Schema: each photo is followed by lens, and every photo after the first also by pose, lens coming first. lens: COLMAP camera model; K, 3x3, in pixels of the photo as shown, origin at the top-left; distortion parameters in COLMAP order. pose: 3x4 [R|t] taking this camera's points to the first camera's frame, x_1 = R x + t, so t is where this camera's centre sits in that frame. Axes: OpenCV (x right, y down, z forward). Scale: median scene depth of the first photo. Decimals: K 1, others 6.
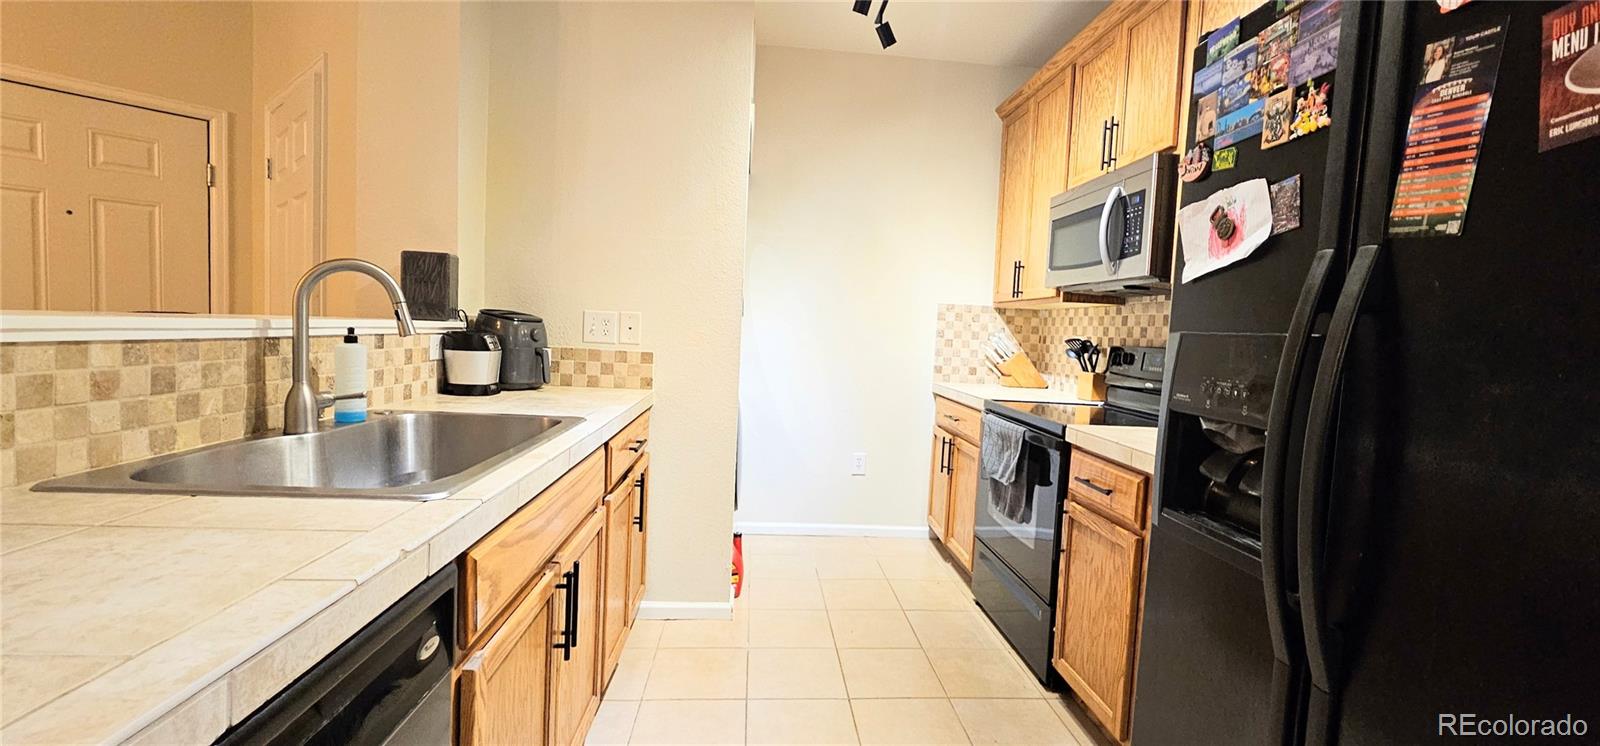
lens RADIAL K [[651.3, 0, 832.6], [0, 651.3, 371.1], [0, 0, 1]] dist [-0.000445, -0.000336]
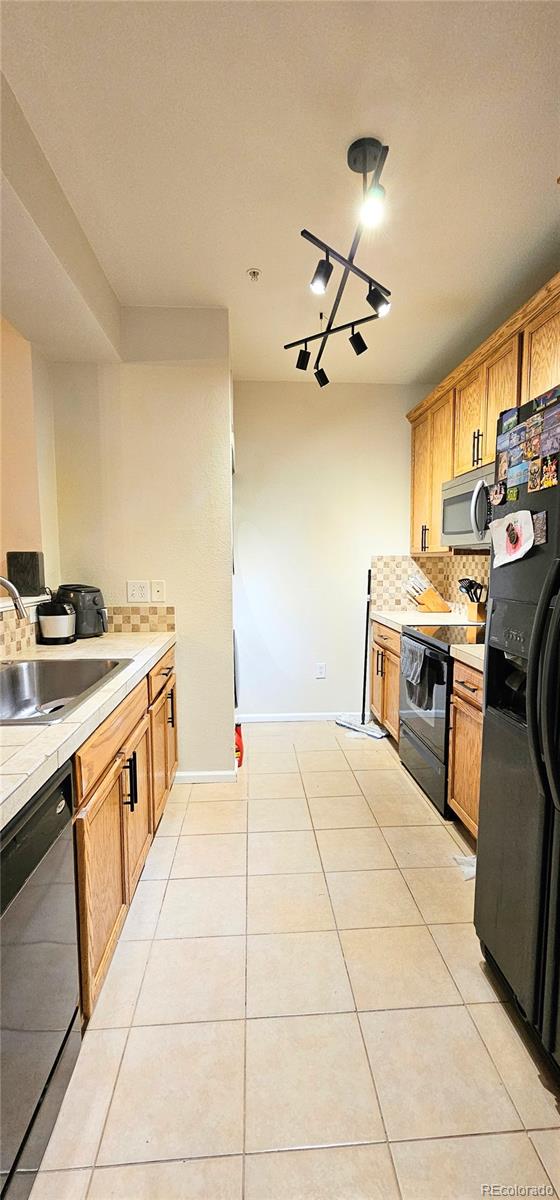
lens RADIAL K [[488.5, 0, 297.9], [0, 488.5, 607.5], [0, 0, 1]] dist [-0.000445, -0.000336]
pose [[0.998439, -0.049219, -0.026419, 0.044342], [0.049993, 0.998314, 0.029483, -0.056247], [0.024923, -0.030757, 0.999216, -0.135223]]
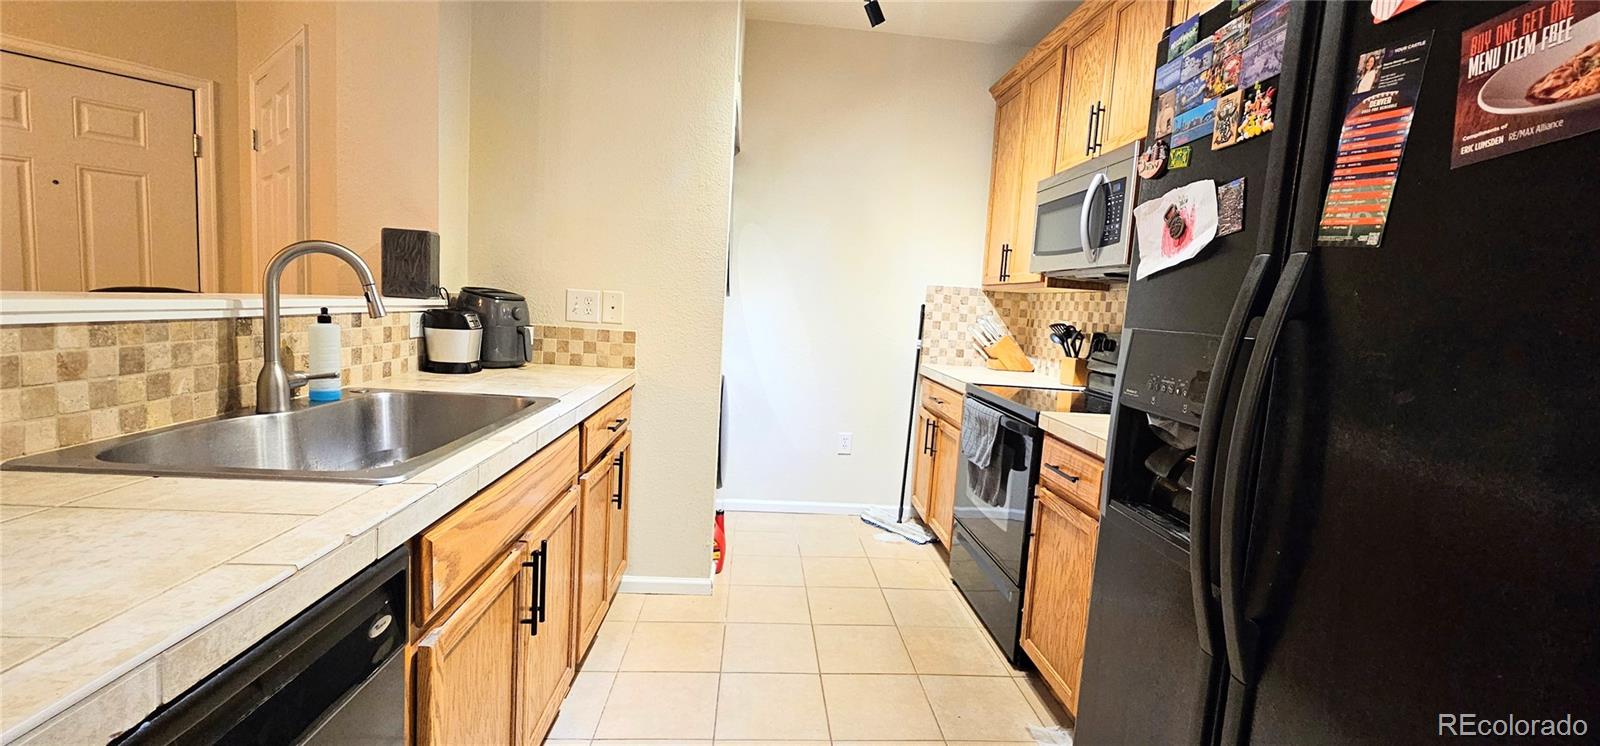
lens RADIAL K [[651.3, 0, 832.6], [0, 651.3, 371.1], [0, 0, 1]] dist [-0.000445, -0.000336]
pose [[0.999864, 0.016213, -0.002995, 0.040670], [-0.016087, 0.999147, 0.038044, -0.014094], [0.003609, -0.037991, 0.999272, -0.009944]]
